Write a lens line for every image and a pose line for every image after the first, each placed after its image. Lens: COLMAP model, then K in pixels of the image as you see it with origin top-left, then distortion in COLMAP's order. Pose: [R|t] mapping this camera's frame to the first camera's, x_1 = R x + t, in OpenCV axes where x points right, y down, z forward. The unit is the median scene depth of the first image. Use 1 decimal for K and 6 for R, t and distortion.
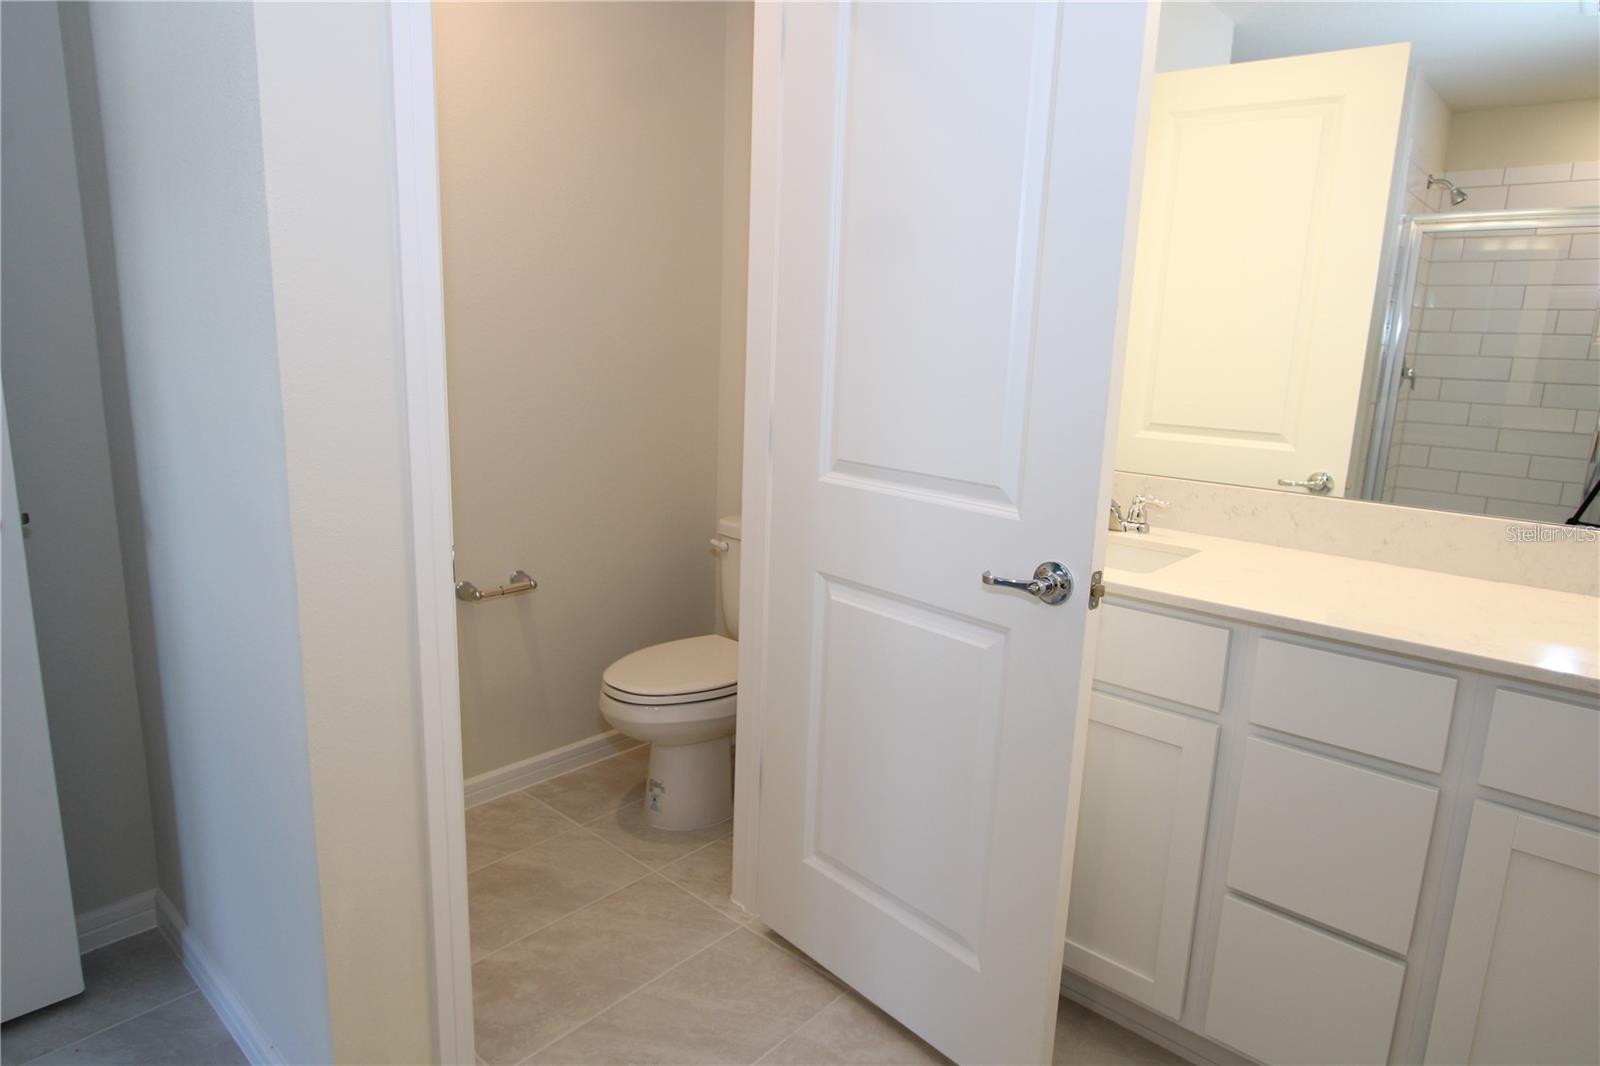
lens RADIAL K [[912.2, 0, 800.0], [0, 912.2, 533.0], [0, 0, 1]] dist [0.003823, 0.001748]
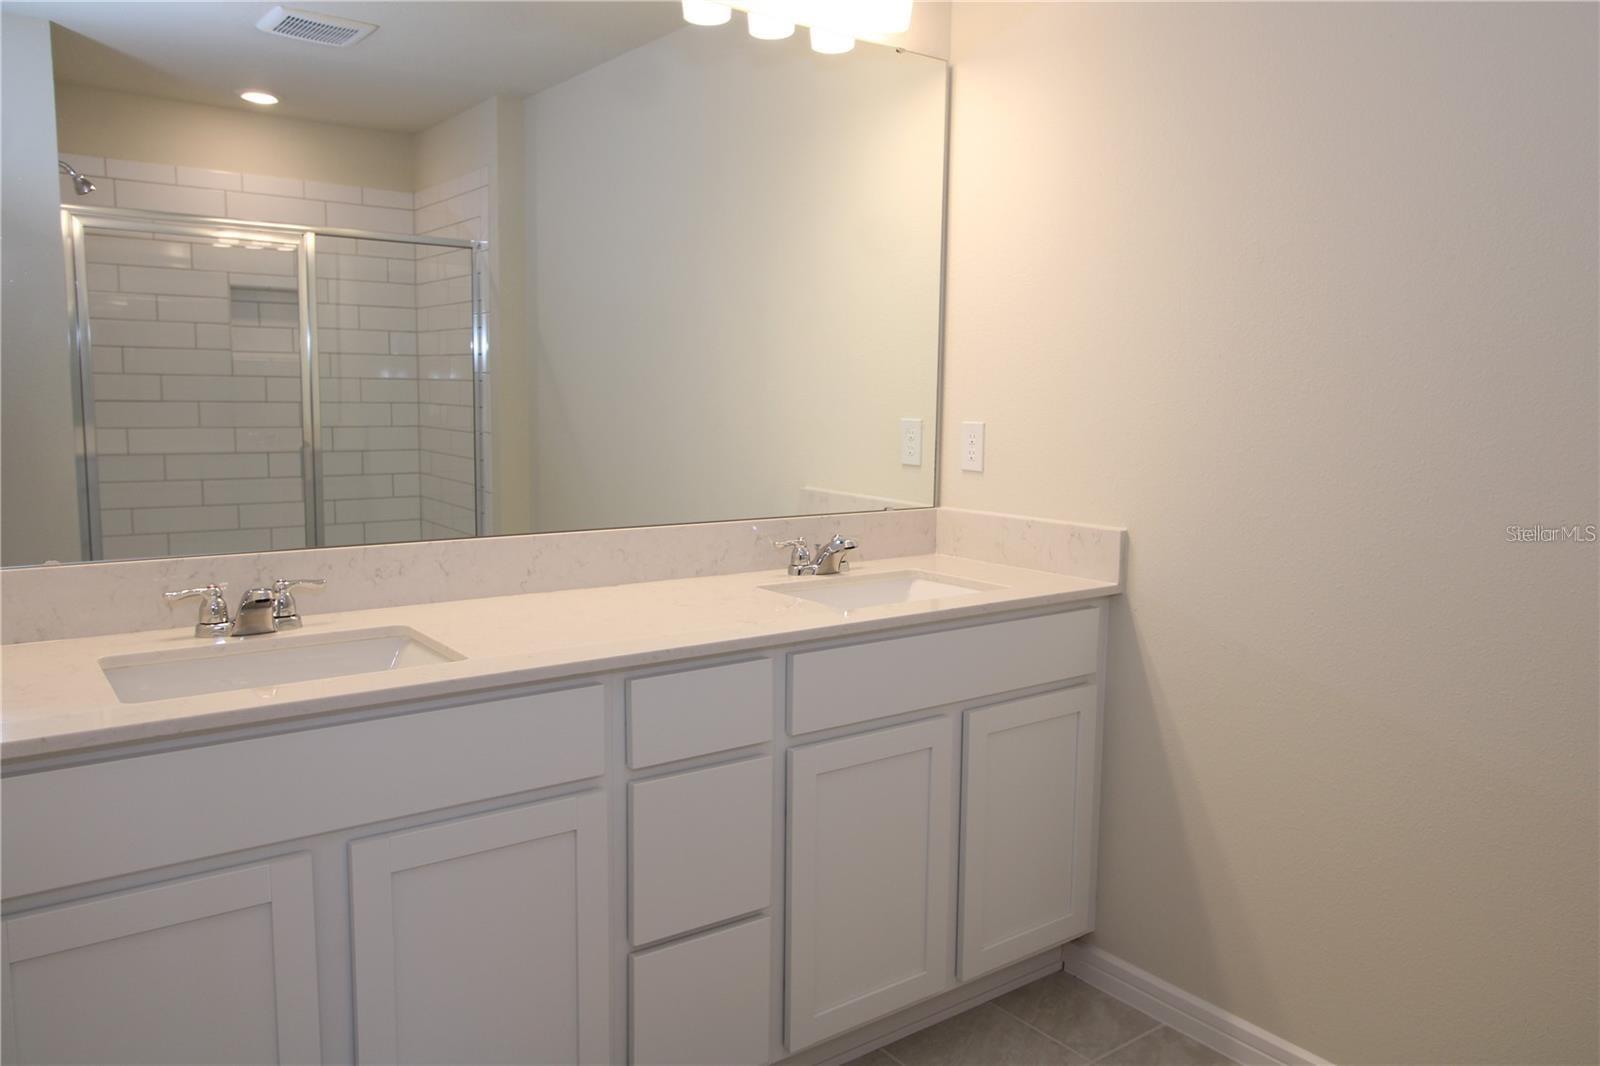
lens RADIAL K [[1189.0, 0, 800.0], [0, 1189.0, 533.0], [0, 0, 1]] dist [-0.000696, -0.000350]
pose [[0.201447, -0.147245, 0.968369, -0.532361], [0.196153, 0.974674, 0.107398, -0.111416], [-0.959658, 0.168313, 0.225227, 0.425451]]
